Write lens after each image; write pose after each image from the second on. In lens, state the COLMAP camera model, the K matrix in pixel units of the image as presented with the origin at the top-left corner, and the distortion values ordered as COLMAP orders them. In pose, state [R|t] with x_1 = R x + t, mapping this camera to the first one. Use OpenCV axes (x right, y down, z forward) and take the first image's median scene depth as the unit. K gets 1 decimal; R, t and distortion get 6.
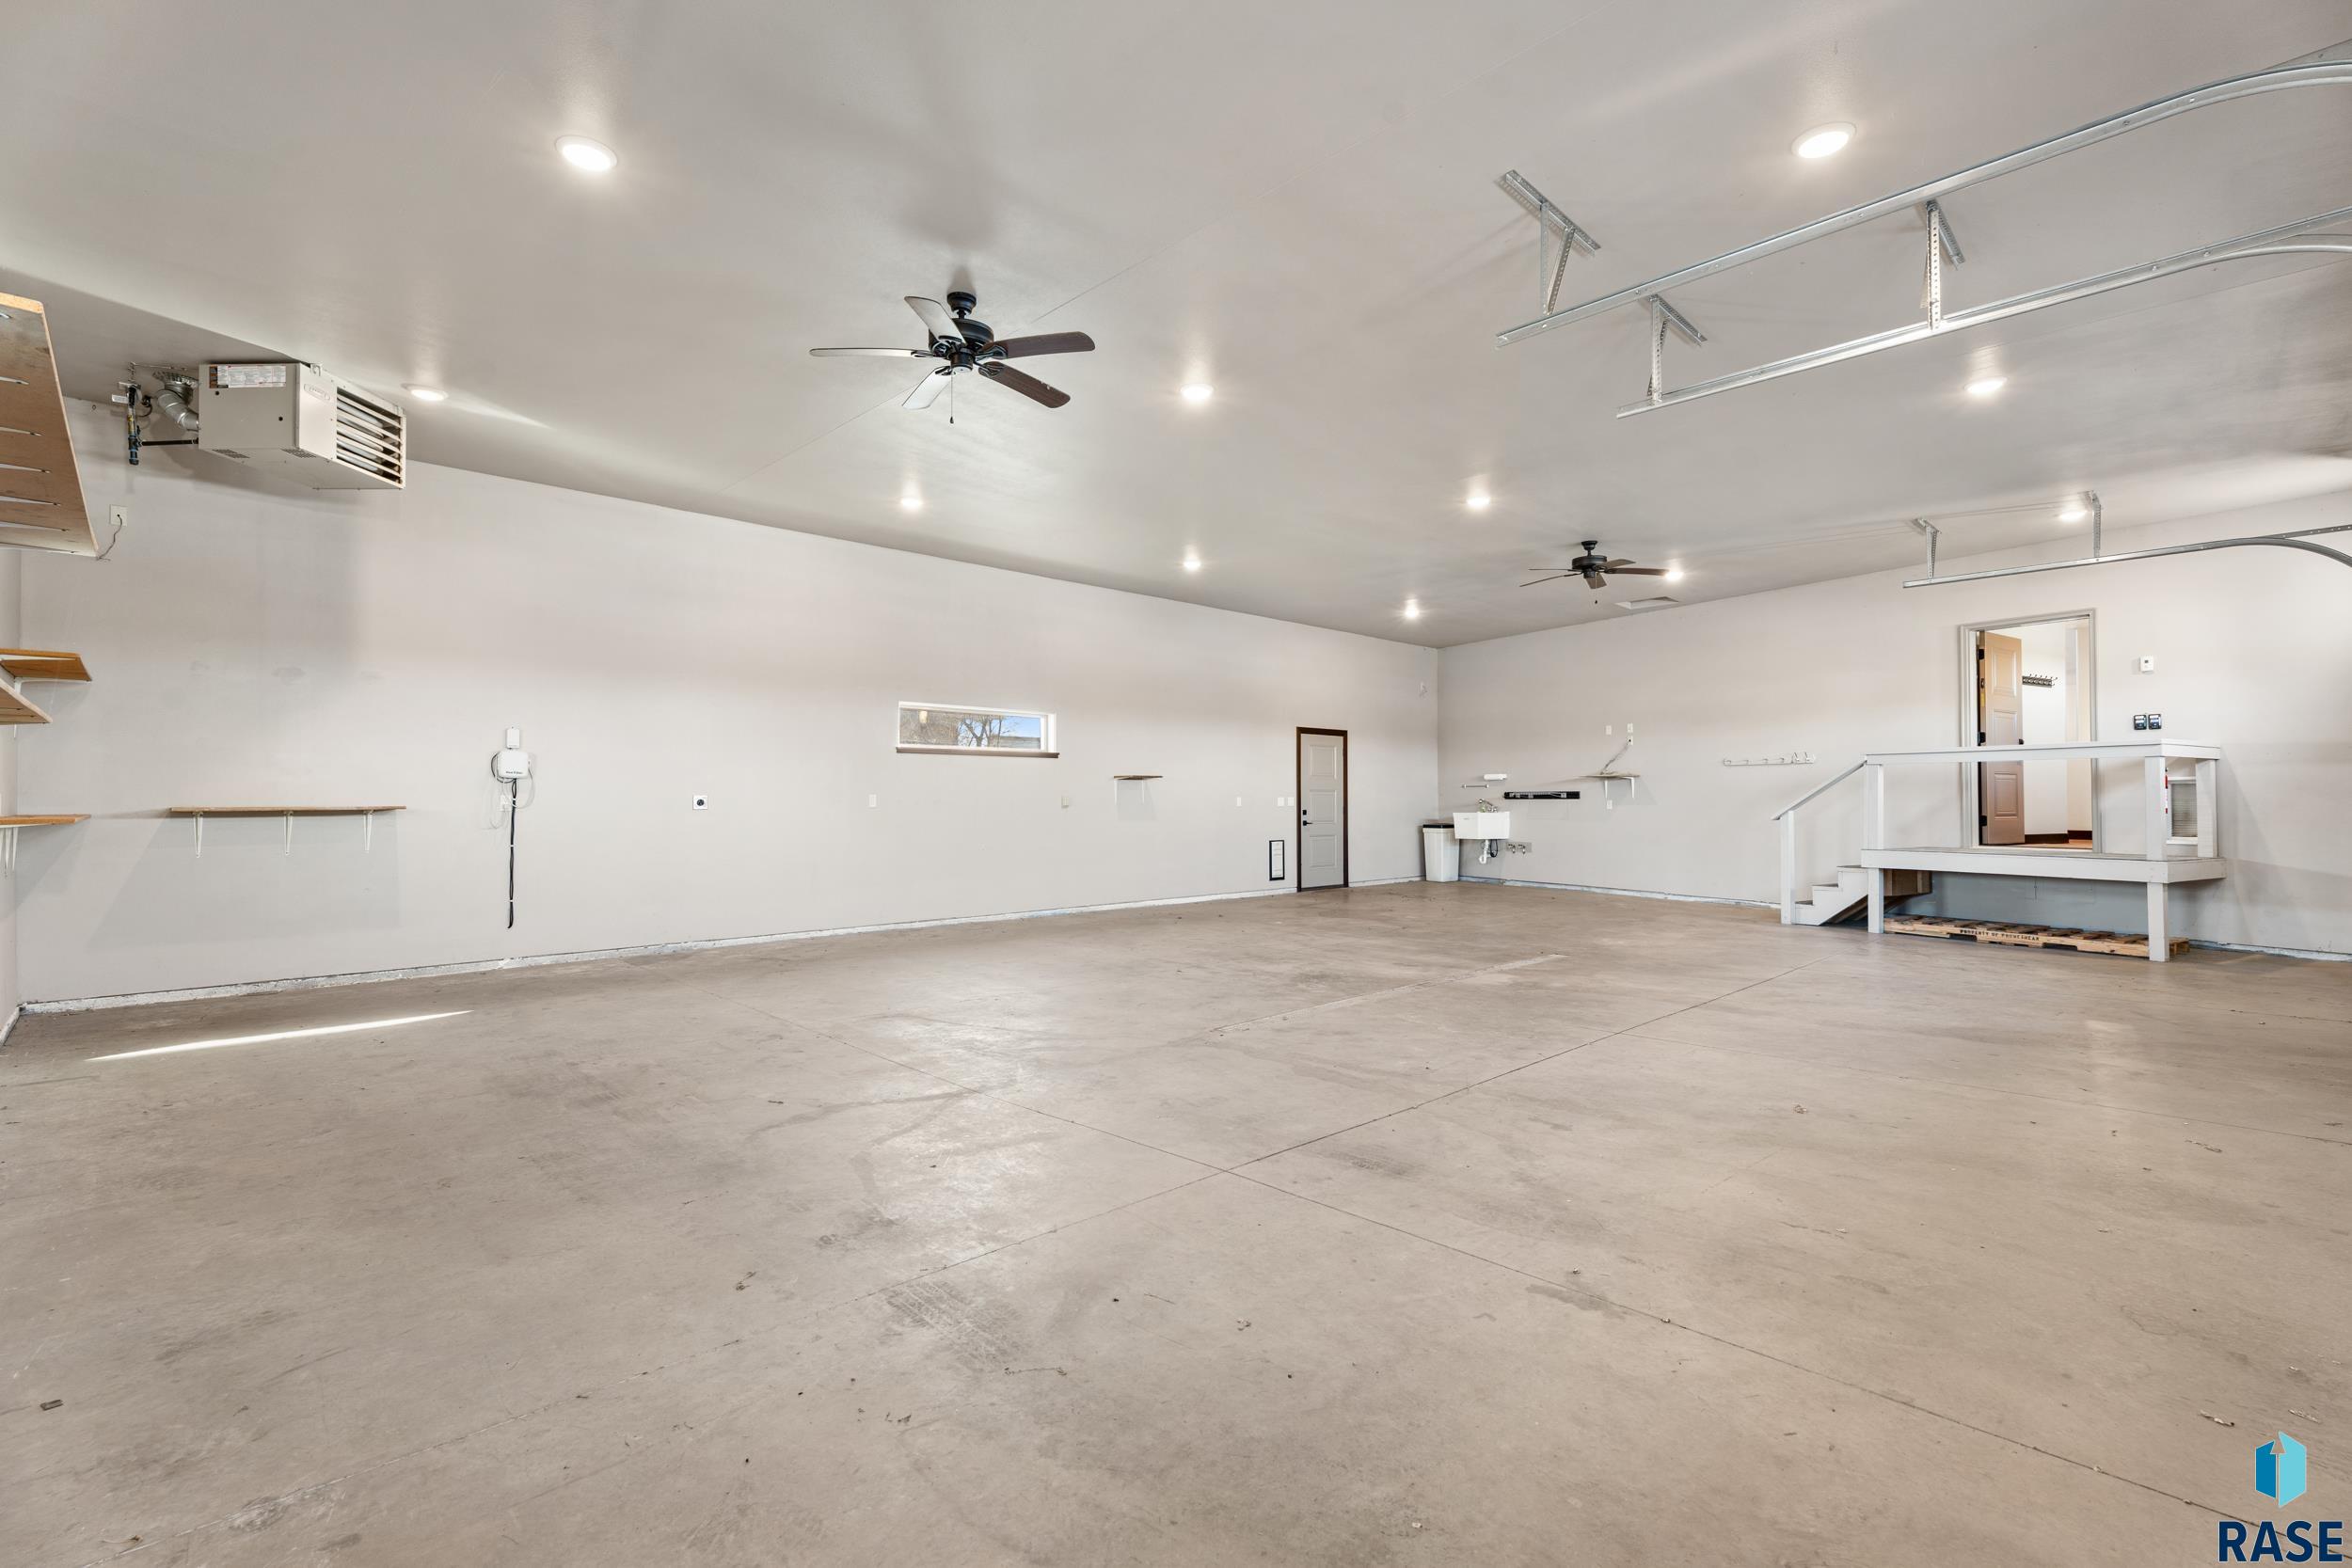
lens RADIAL K [[1043.7, 0, 1174.5], [0, 1043.7, 788.1], [0, 0, 1]] dist [0.009564, 0.000935]
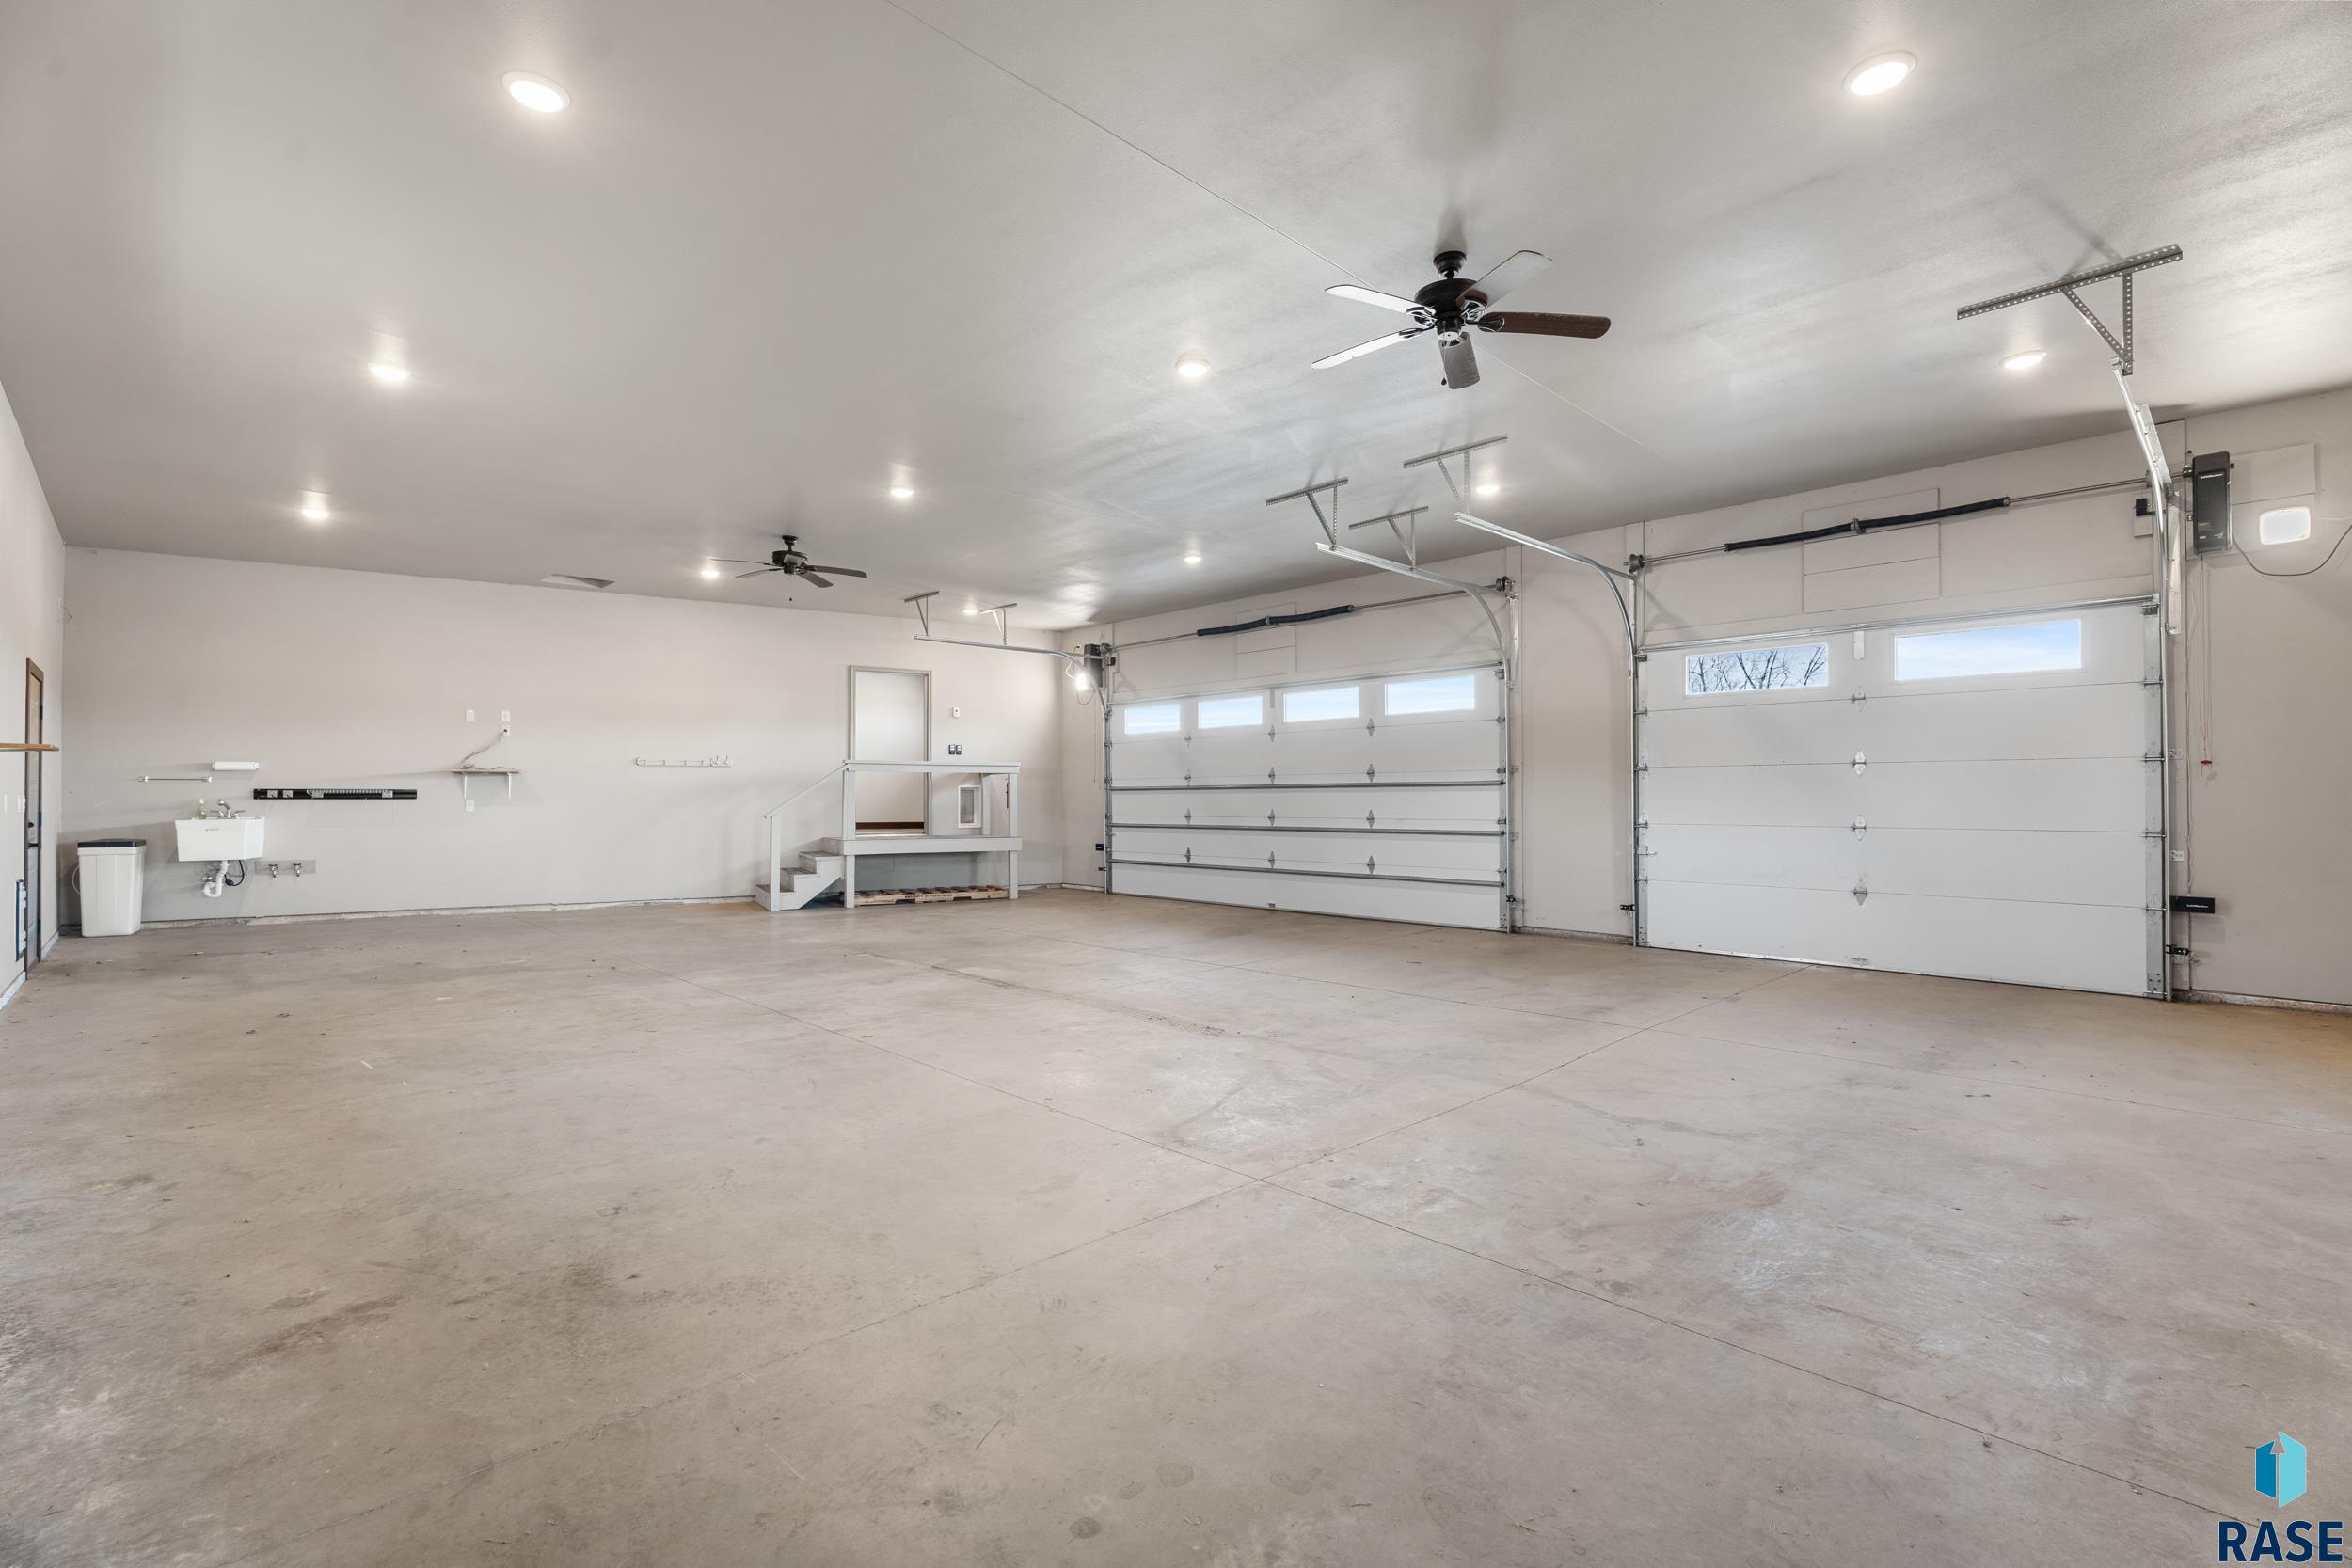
lens RADIAL K [[1043.7, 0, 1174.0], [0, 1043.7, 791.1], [0, 0, 1]] dist [0.009564, 0.000935]
pose [[0.006873, 0.009083, 0.999935, -0.528076], [-0.011323, 0.999895, -0.009004, 0.006897], [-0.999912, -0.011260, 0.006975, 0.578664]]
